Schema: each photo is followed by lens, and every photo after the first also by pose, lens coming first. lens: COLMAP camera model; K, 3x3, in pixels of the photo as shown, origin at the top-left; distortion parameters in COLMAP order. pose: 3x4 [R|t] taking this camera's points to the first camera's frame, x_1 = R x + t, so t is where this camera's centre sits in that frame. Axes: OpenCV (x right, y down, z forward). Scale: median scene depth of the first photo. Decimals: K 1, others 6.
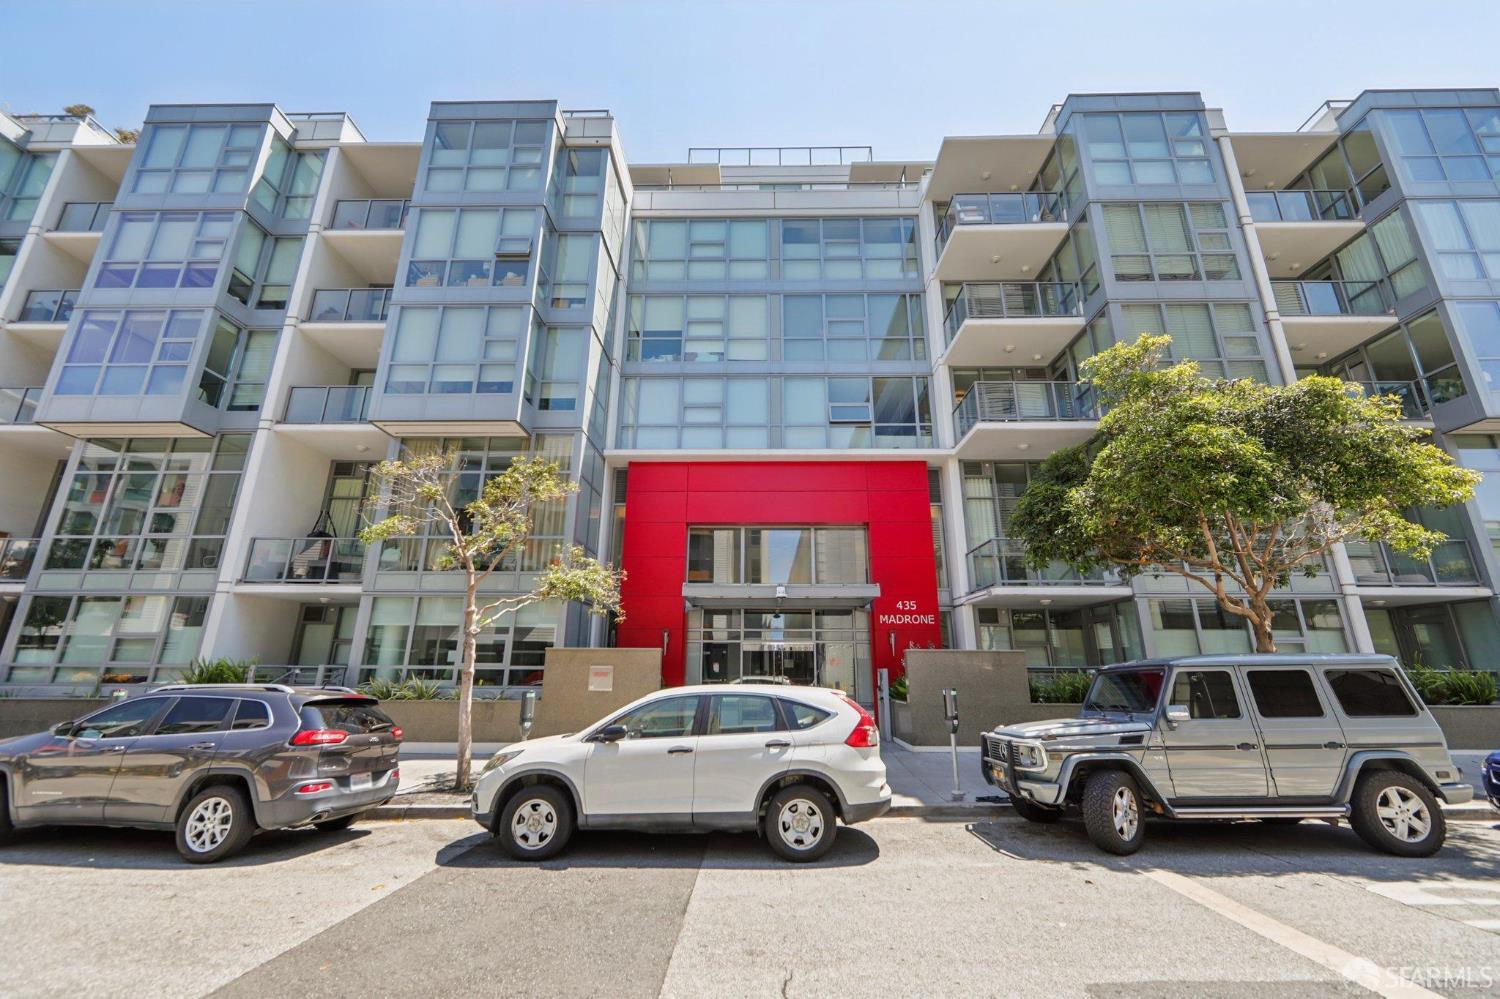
lens RADIAL K [[589.5, 0, 749.9], [0, 589.5, 496.0], [0, 0, 1]] dist [0.003166, 0.000463]
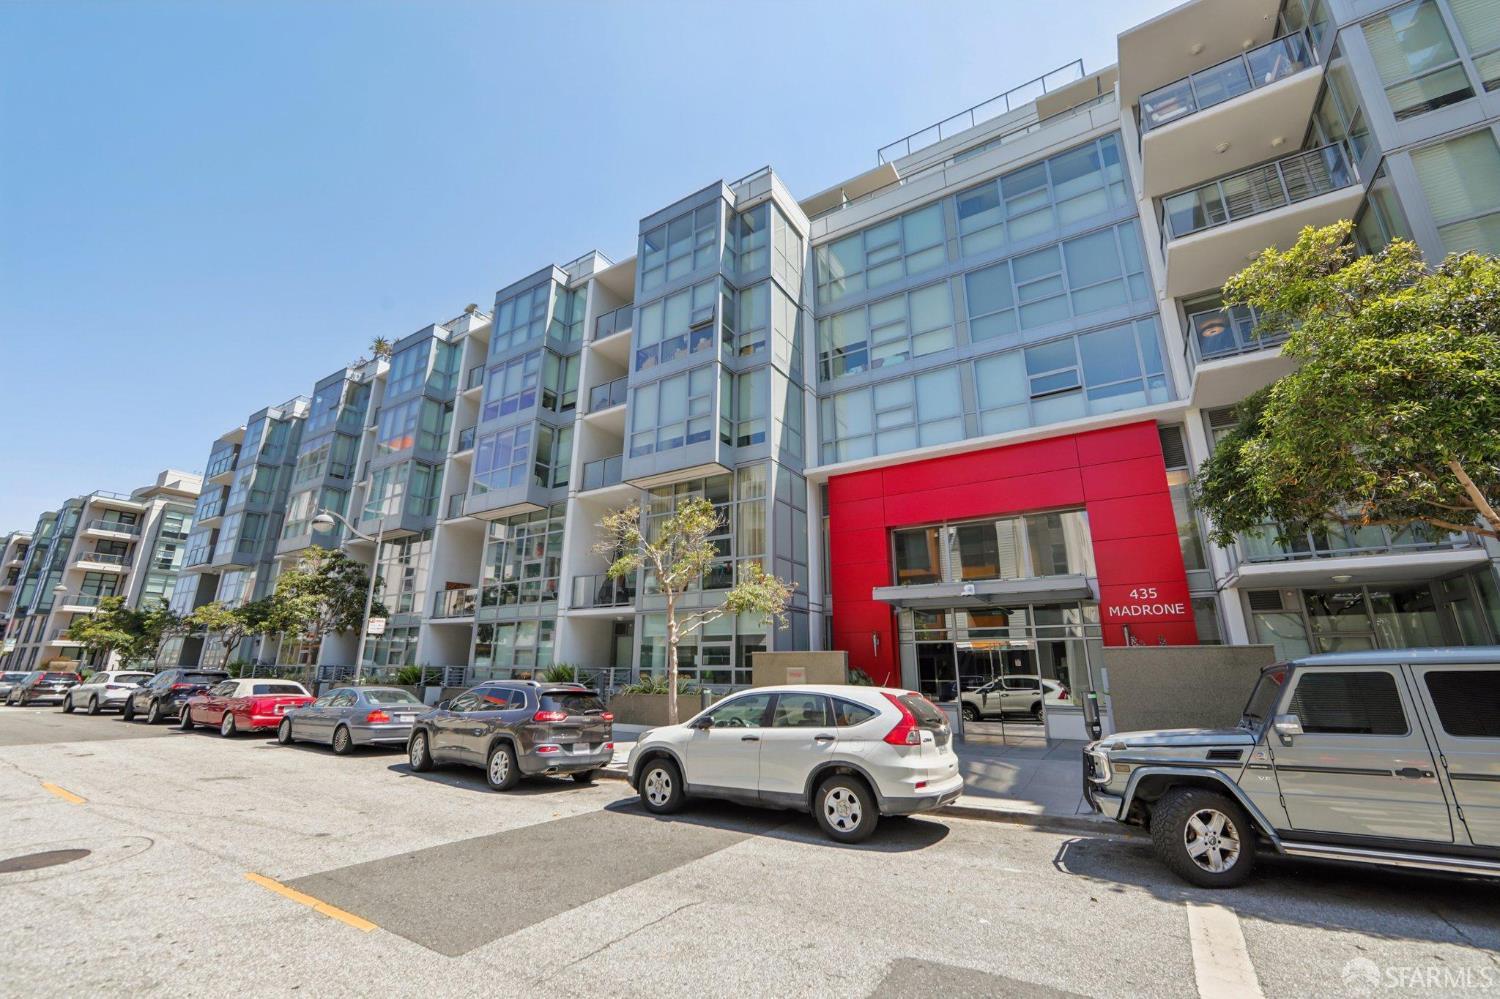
lens RADIAL K [[596.1, 0, 753.7], [0, 596.1, 494.9], [0, 0, 1]] dist [-0.003157, 0.000390]
pose [[0.861766, -0.144331, -0.486341, 0.228040], [0.145566, 0.988712, -0.035485, -0.007244], [0.485972, -0.040215, 0.873048, -0.017644]]
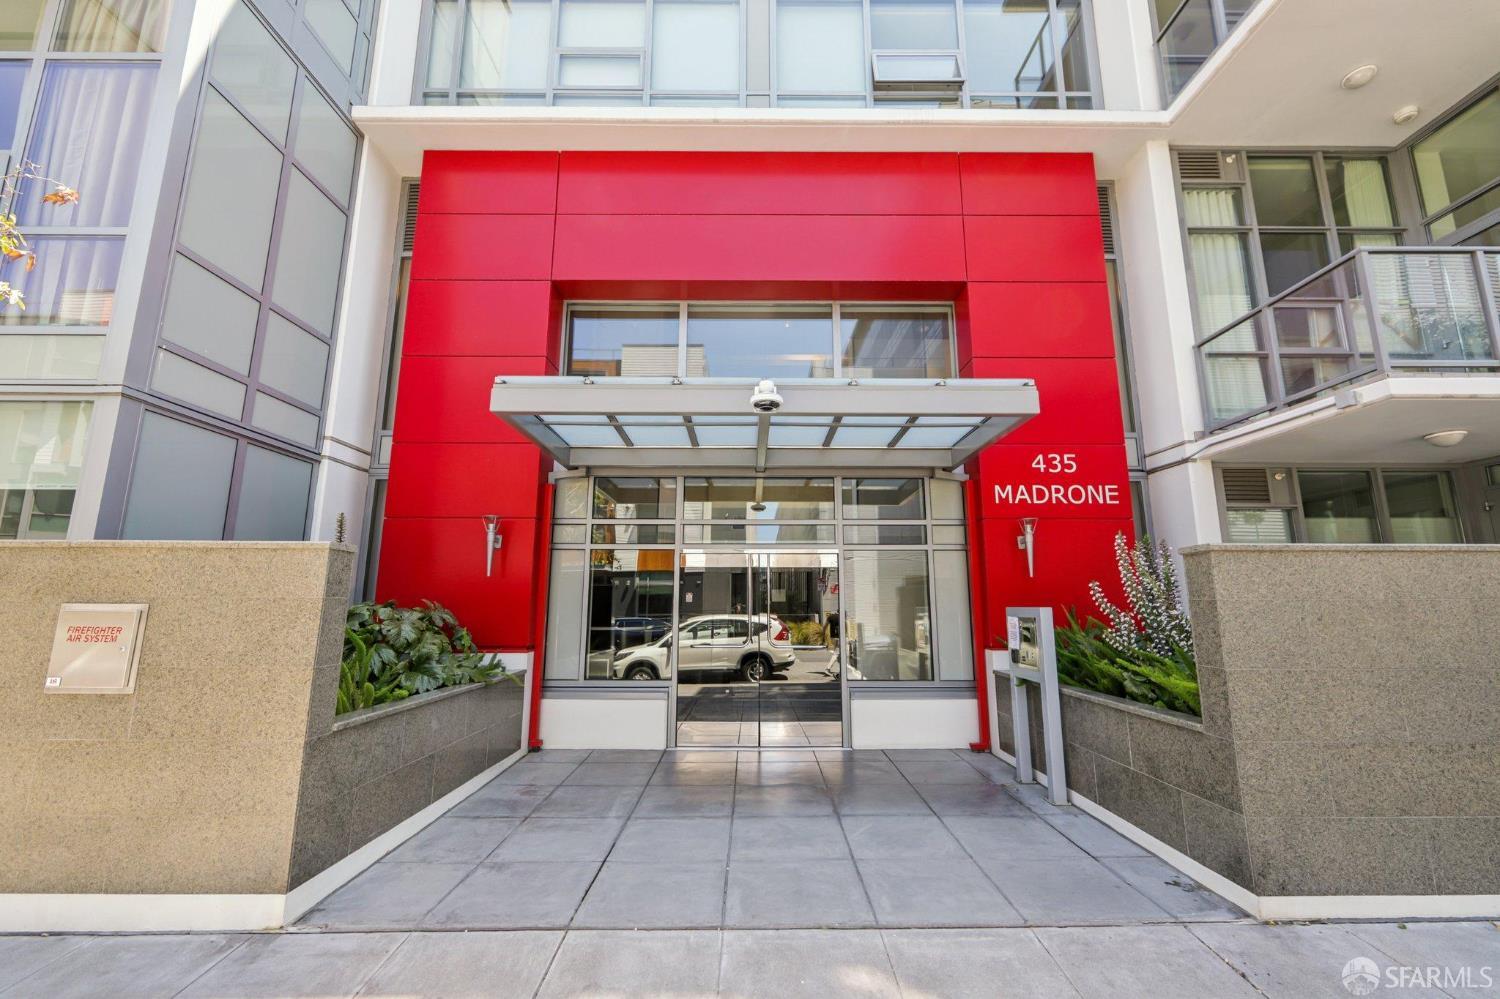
lens RADIAL K [[600.4, 0, 750.0], [0, 600.4, 499.5], [0, 0, 1]] dist [0.000269, -0.000100]
pose [[0.999721, -0.000274, 0.023617, 0.032687], [-0.002474, 0.993219, 0.116236, 0.167480], [-0.023489, -0.116262, 0.992941, 0.586830]]
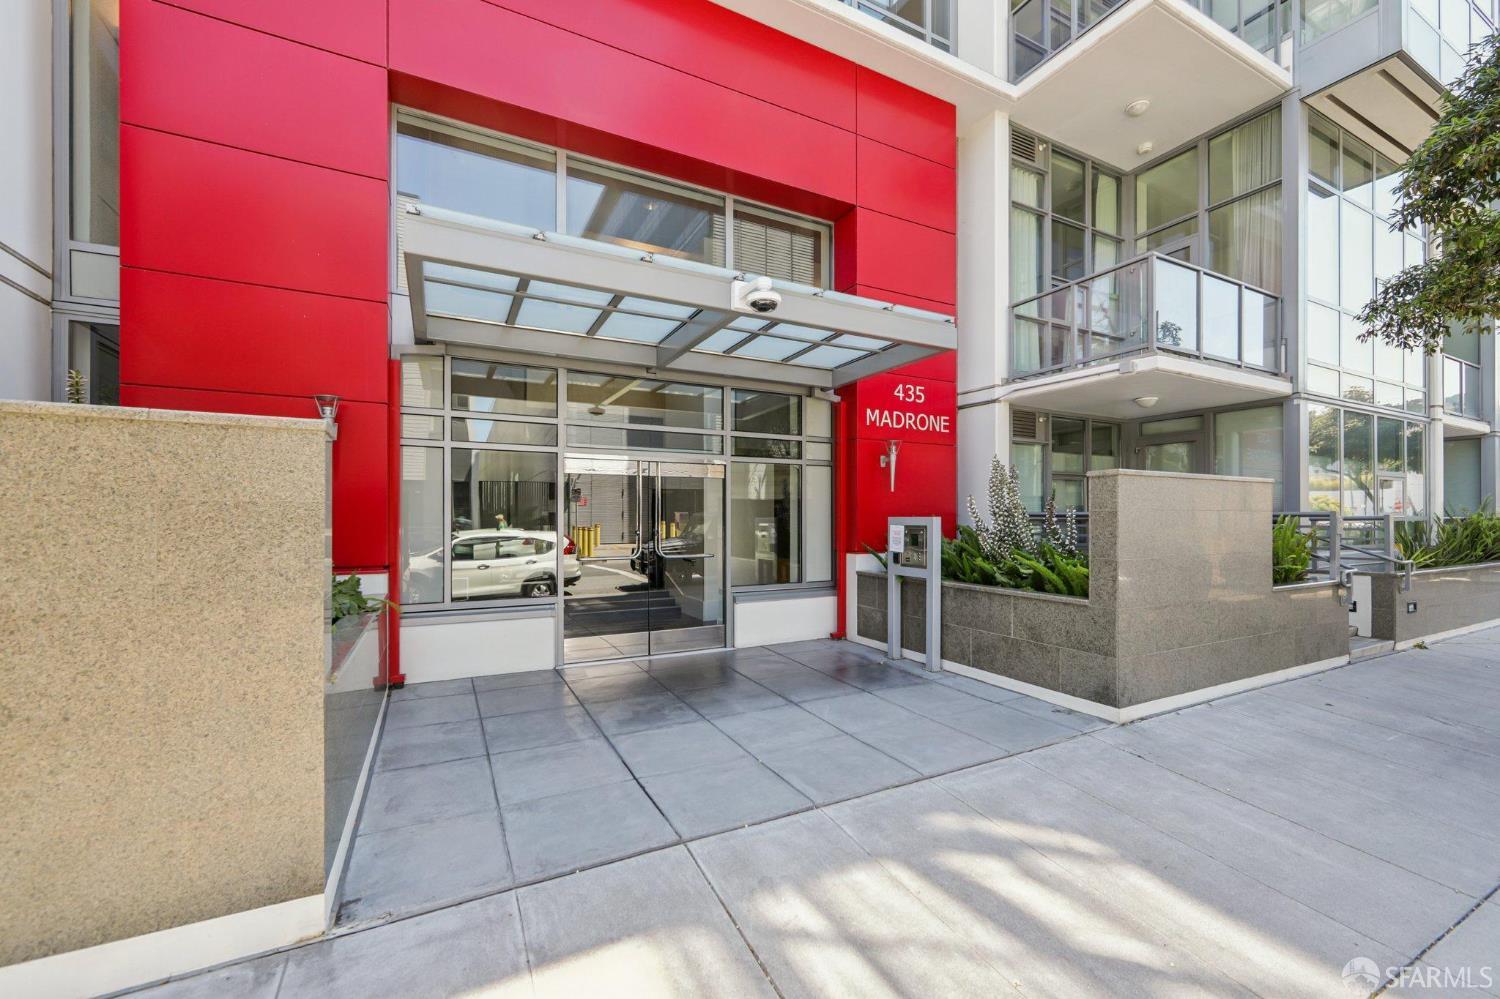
lens RADIAL K [[607.5, 0, 747.6], [0, 607.5, 517.0], [0, 0, 1]] dist [0.000536, 0.000083]
pose [[0.880156, -0.004456, 0.474664, -0.101194], [-0.132465, 0.957926, 0.254620, 0.179923], [-0.455827, -0.286982, 0.842534, 0.626536]]
